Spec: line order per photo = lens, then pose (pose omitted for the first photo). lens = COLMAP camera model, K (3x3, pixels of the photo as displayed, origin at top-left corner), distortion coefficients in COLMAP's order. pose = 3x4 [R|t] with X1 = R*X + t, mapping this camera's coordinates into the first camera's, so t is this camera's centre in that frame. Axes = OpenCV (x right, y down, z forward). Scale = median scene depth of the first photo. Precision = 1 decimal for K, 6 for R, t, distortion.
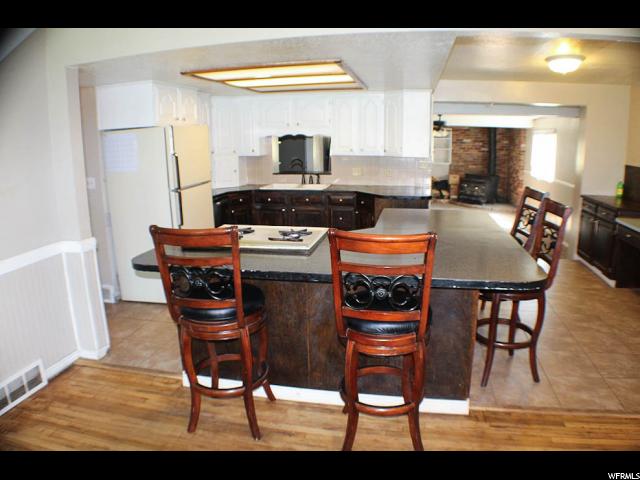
lens RADIAL K [[442.9, 0, 320.0], [0, 442.9, 240.0], [0, 0, 1]] dist [-0.142864, 0.004390]
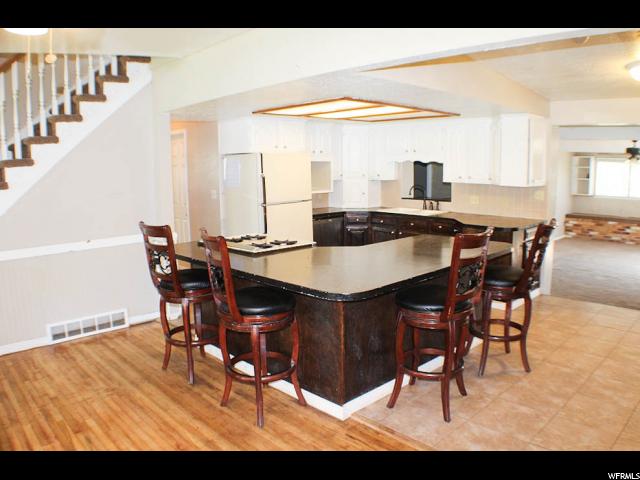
lens RADIAL K [[477.2, 0, 316.0], [0, 477.2, 229.8], [0, 0, 1]] dist [-0.216376, 0.077221]
pose [[0.831669, 0.079471, -0.549556, 0.351208], [-0.125916, 0.990915, -0.047259, 0.000285], [0.540807, 0.108502, 0.834119, -0.019102]]
